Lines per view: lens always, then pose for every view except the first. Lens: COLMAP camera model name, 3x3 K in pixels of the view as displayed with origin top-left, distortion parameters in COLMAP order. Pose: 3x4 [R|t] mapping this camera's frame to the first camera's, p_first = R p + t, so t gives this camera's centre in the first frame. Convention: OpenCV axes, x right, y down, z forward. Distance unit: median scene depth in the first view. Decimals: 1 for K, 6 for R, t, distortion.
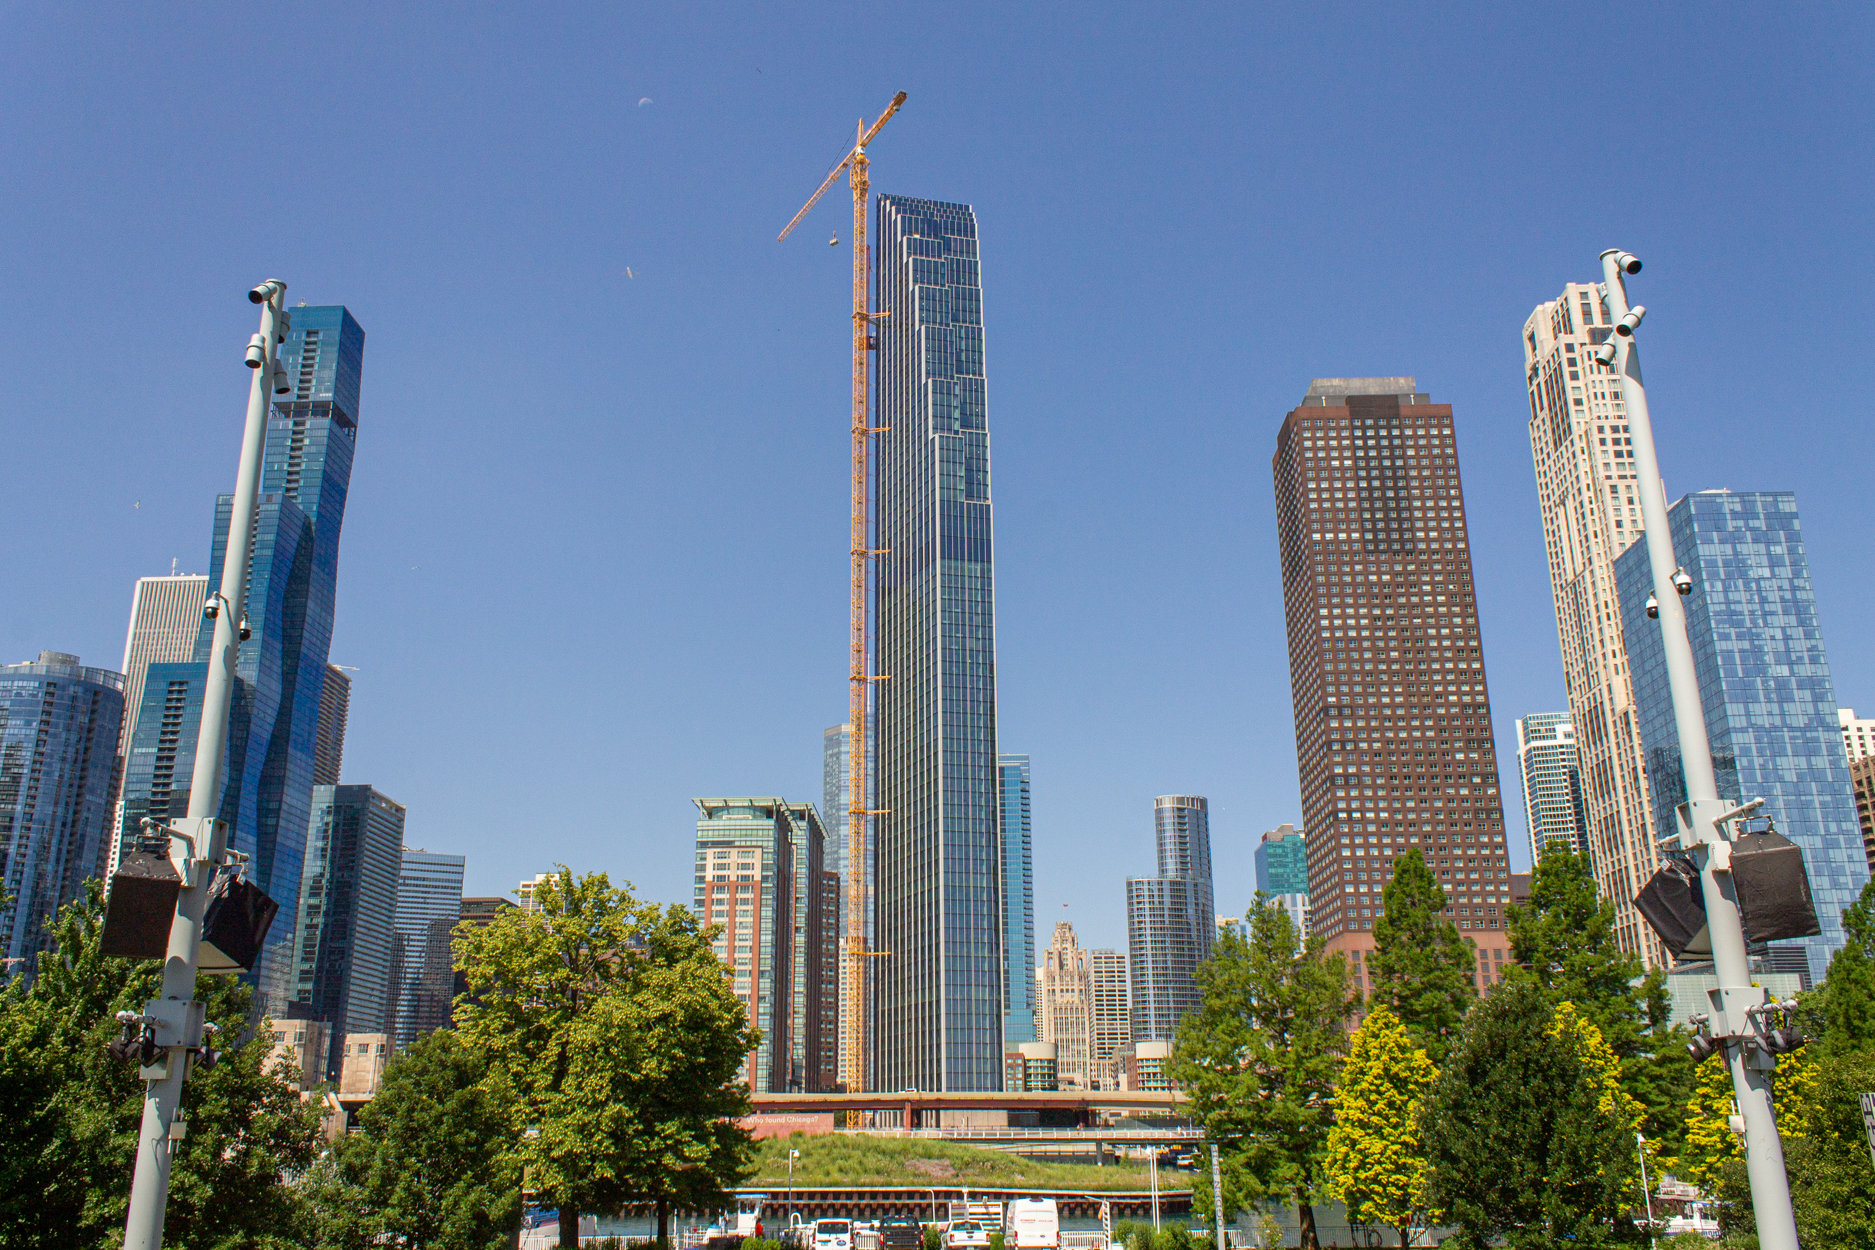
lens RADIAL K [[1609.1, 0, 929.5], [0, 1609.1, 606.1], [0, 0, 1]] dist [0.043252, -0.004728]
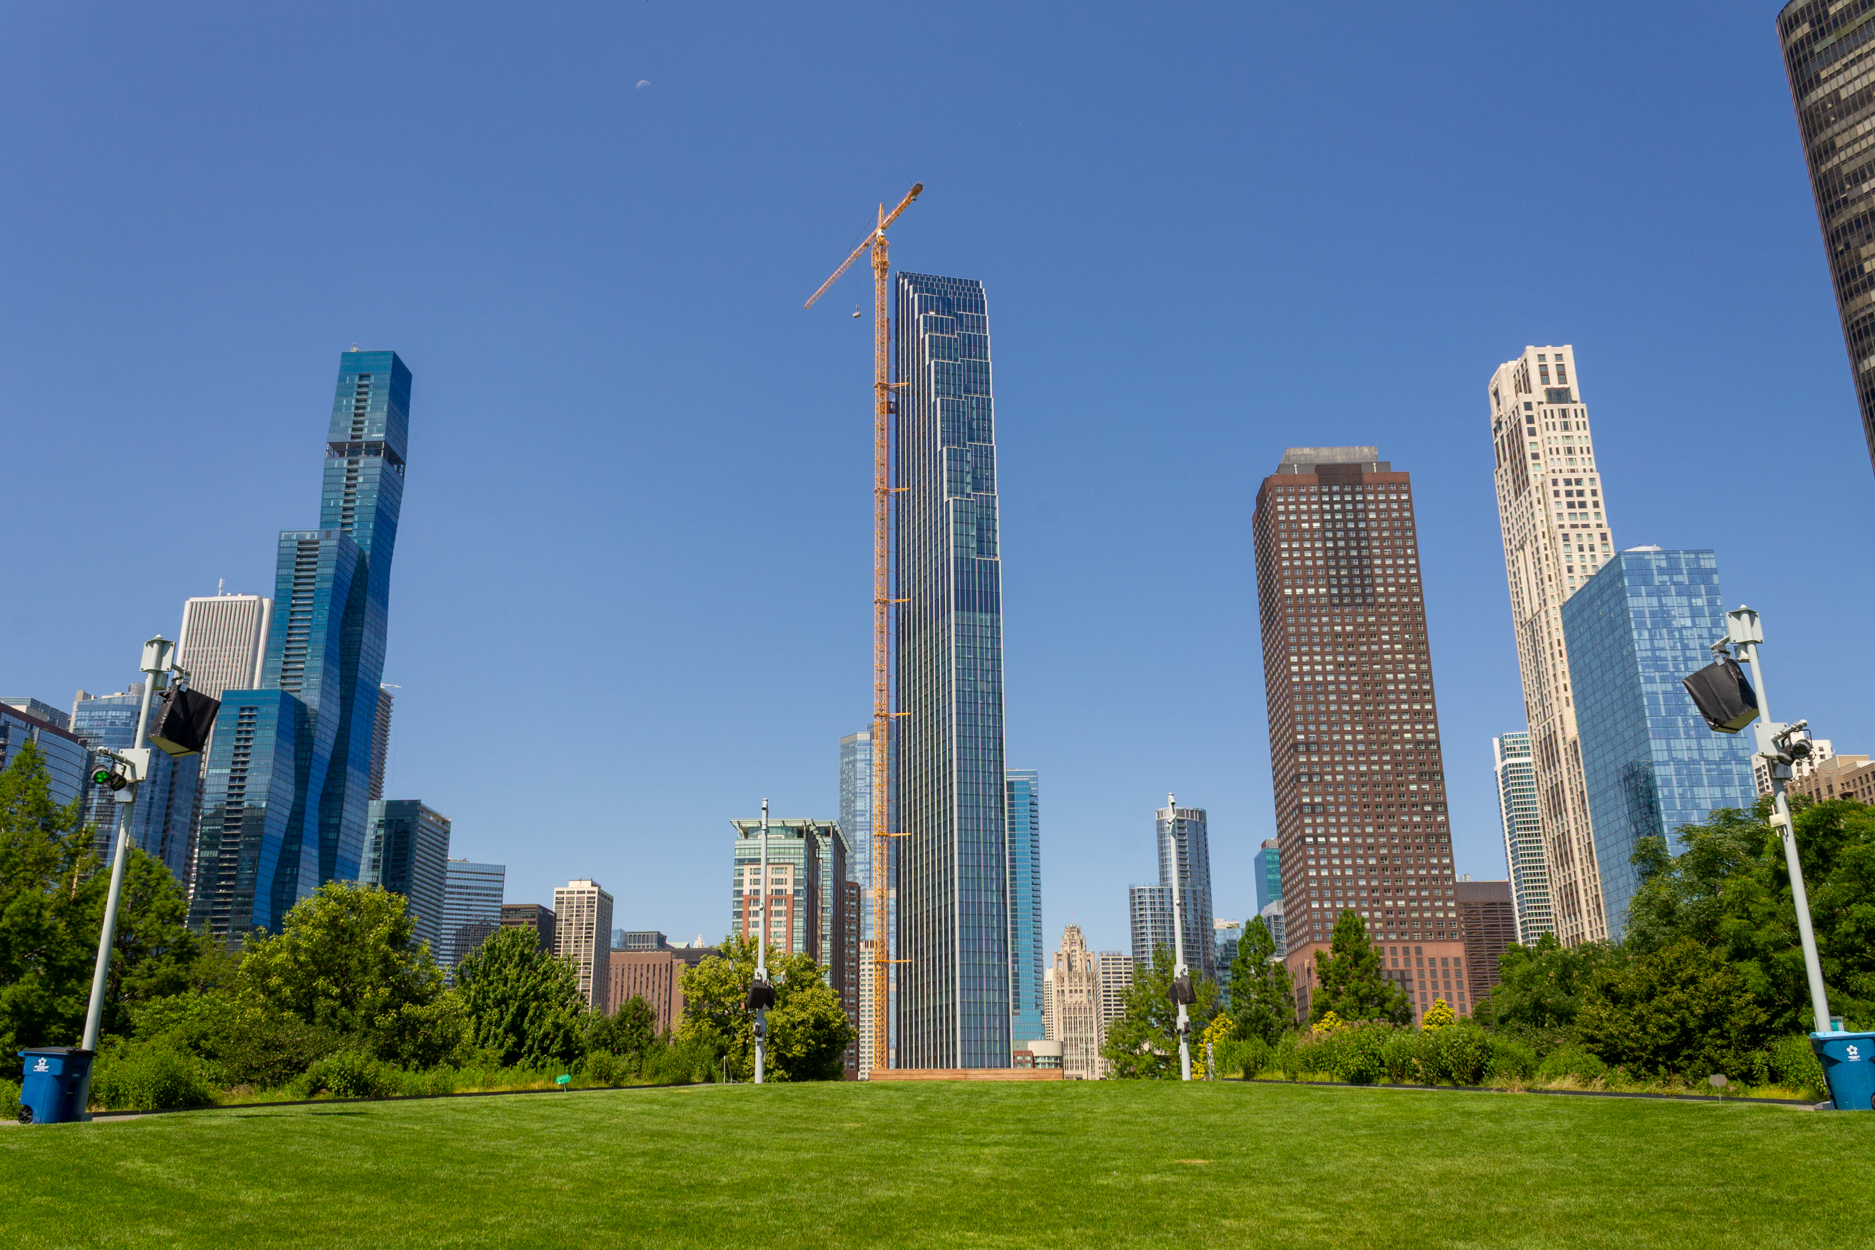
lens RADIAL K [[1609.1, 0, 937.1], [0, 1609.1, 610.6], [0, 0, 1]] dist [0.043252, -0.004728]
pose [[0.999996, -0.001434, -0.002599, -0.002441], [0.001443, 0.999993, 0.003382, -0.032881], [0.002595, -0.003386, 0.999991, -0.123875]]
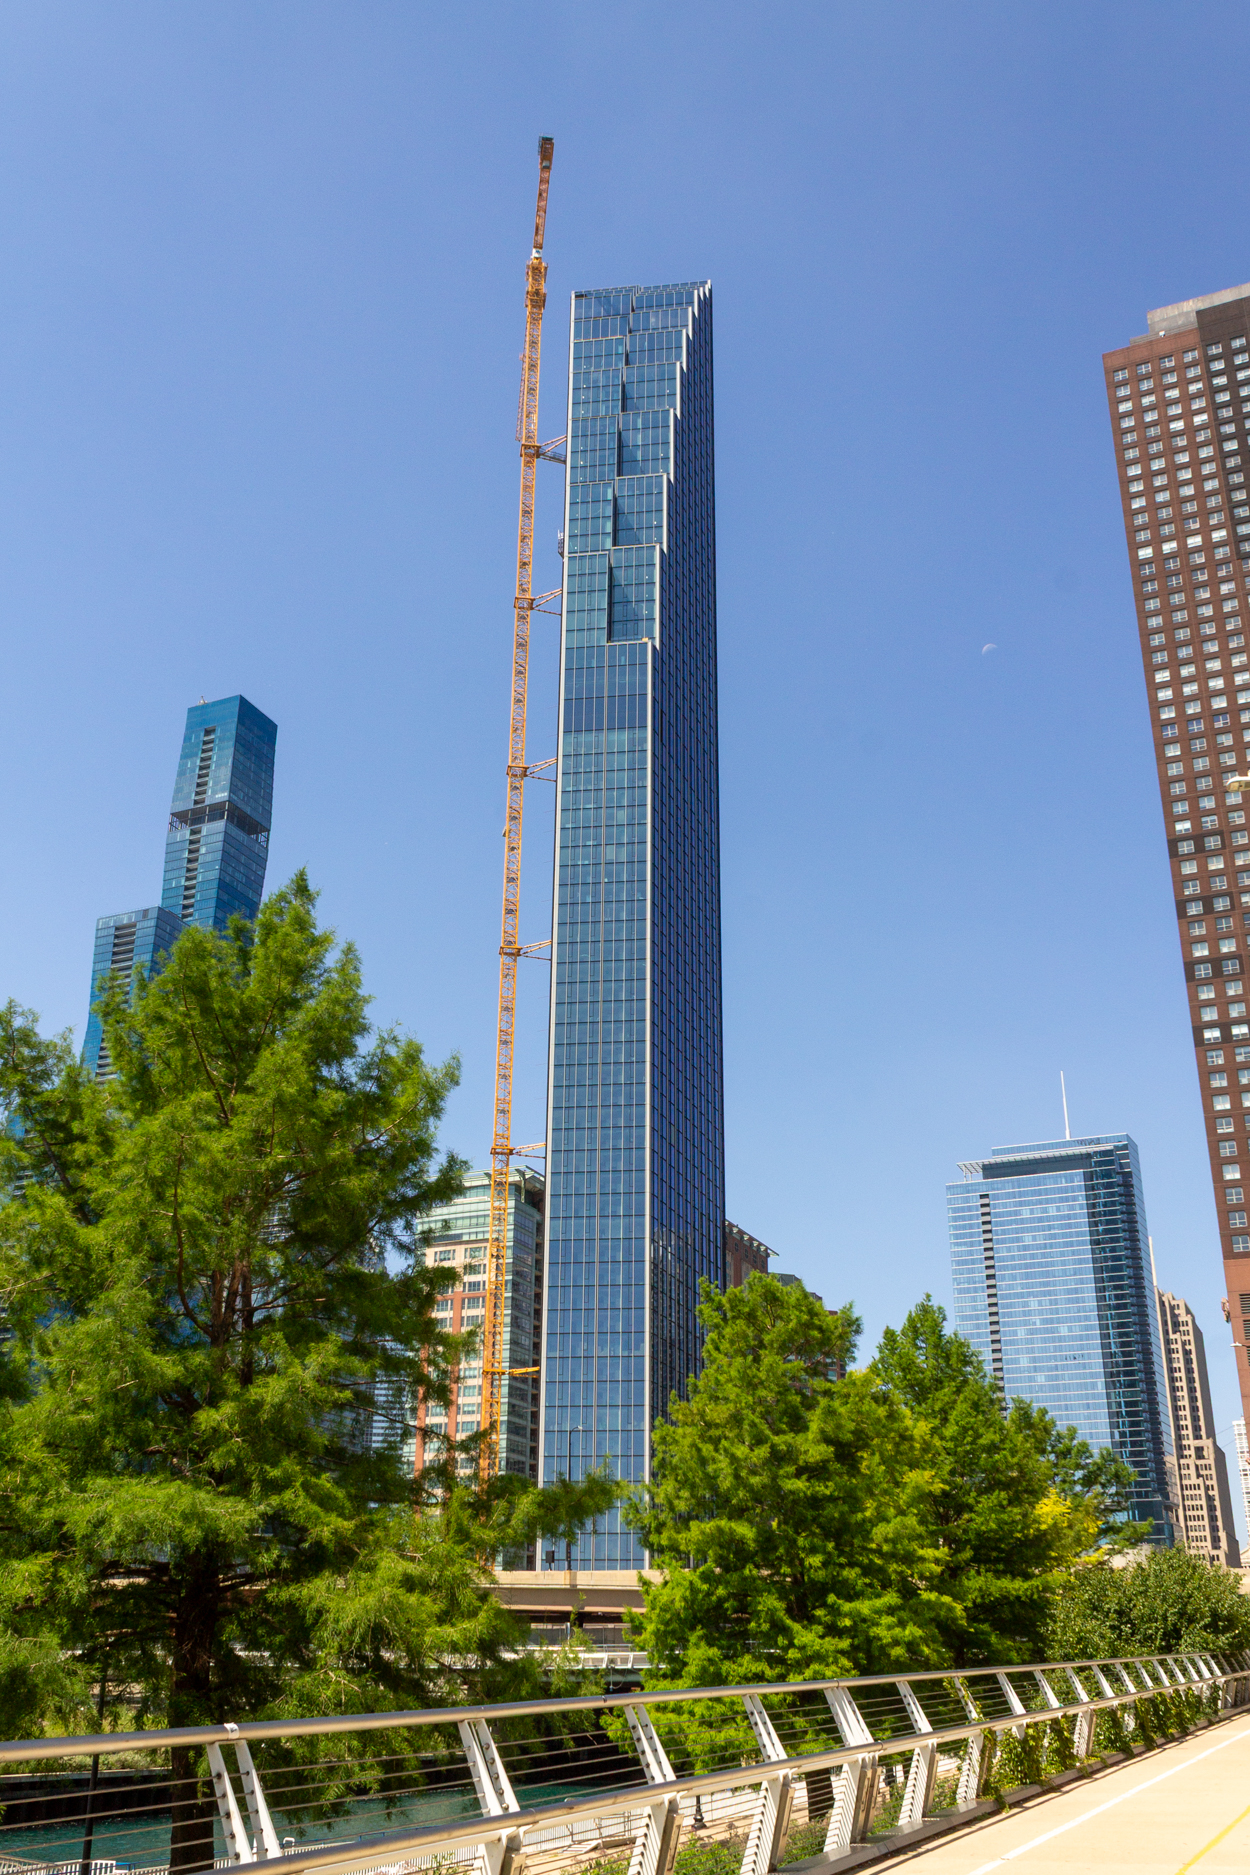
lens RADIAL K [[1746.6, 0, 610.4], [0, 1746.6, 941.7], [0, 0, 1]] dist [0.021182, 0.000000]
pose [[0.919808, -0.142134, -0.365720, 0.263919], [0.107921, 0.987778, -0.112464, 0.130841], [0.377235, 0.063976, 0.923905, 0.379271]]
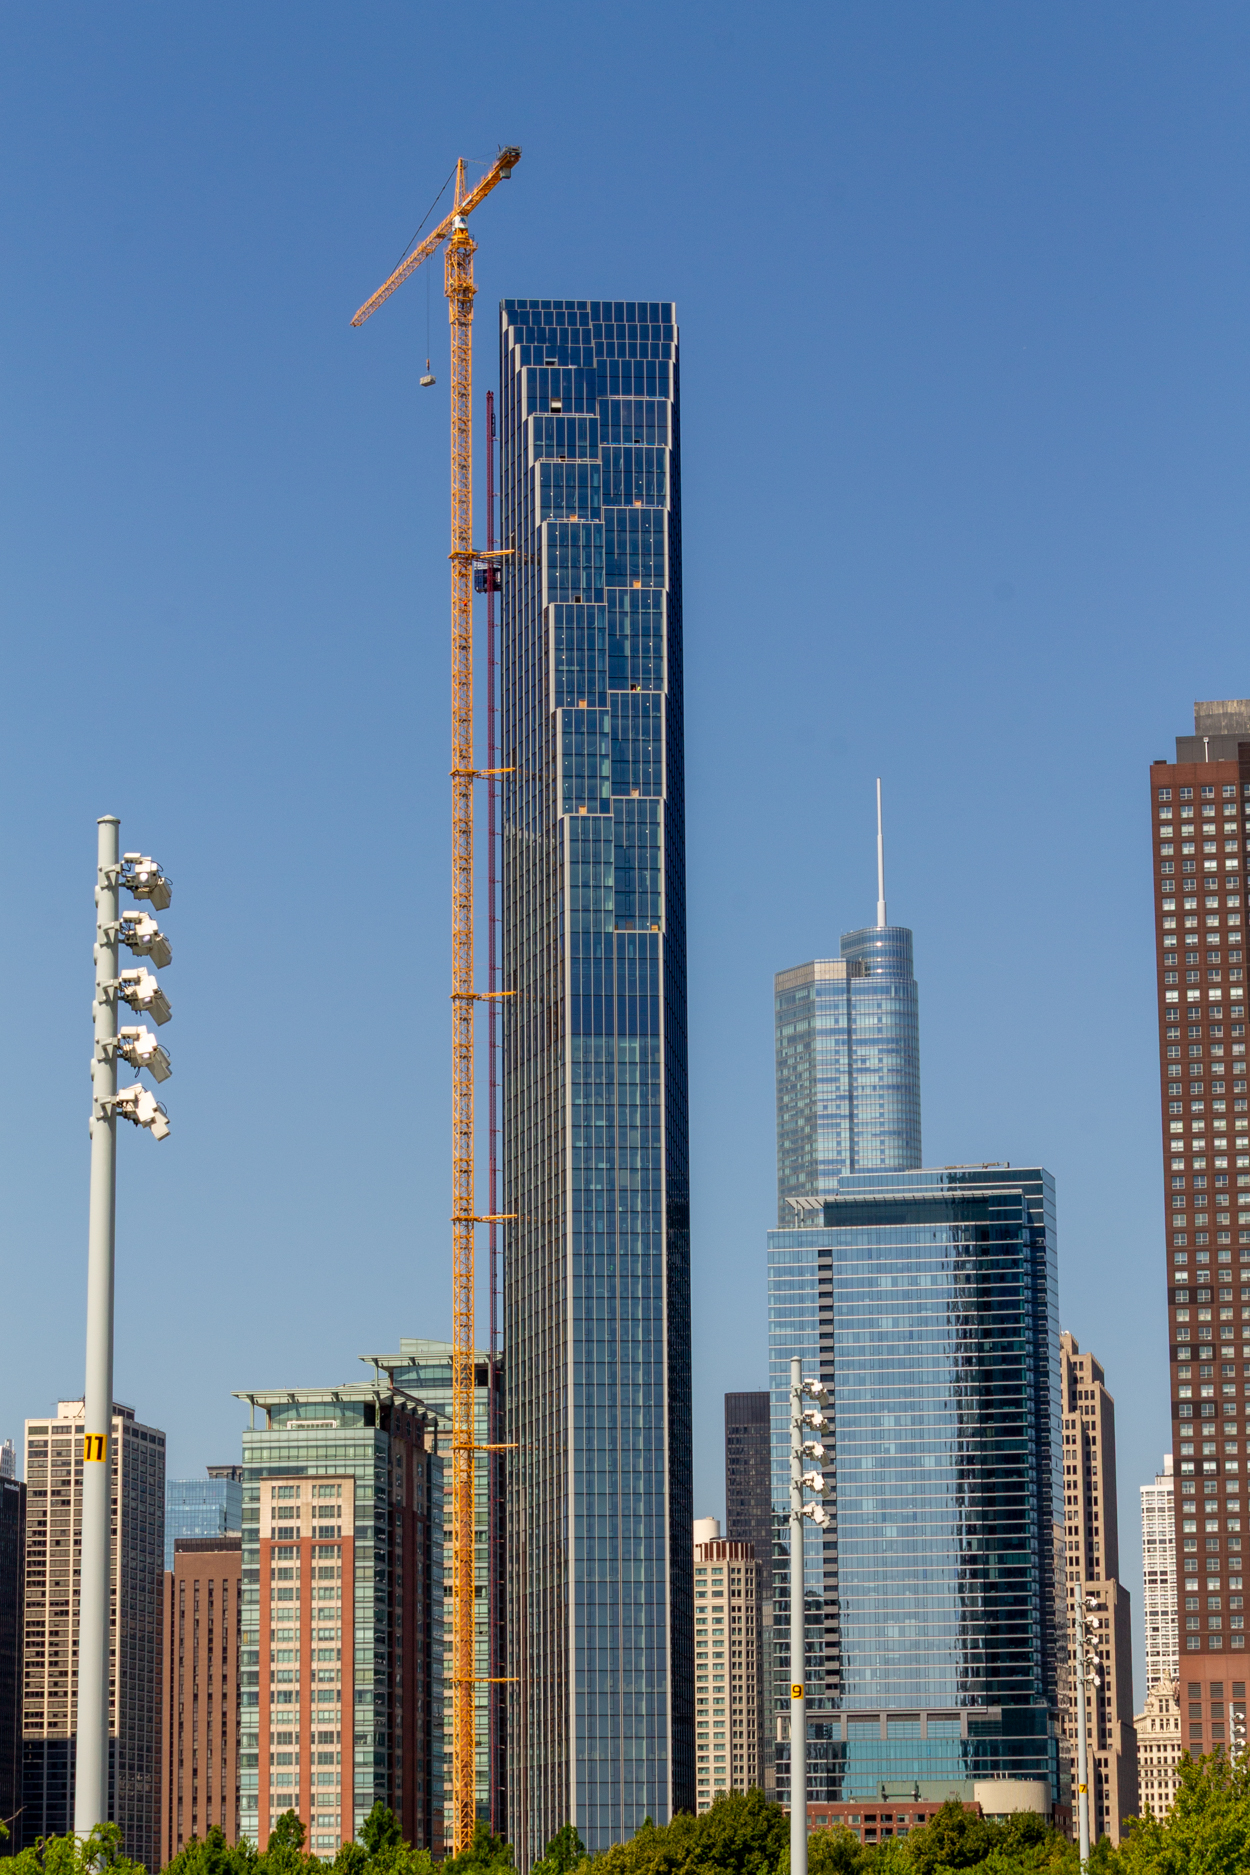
lens RADIAL K [[5420.5, 0, 616.4], [0, 5420.5, 937.0], [0, 0, 1]] dist [0.168612, 0.000000]
pose [[0.986628, -0.032838, -0.159646, 0.349124], [0.053162, 0.990762, 0.124755, -0.318861], [0.154075, -0.131574, 0.979260, -0.979299]]
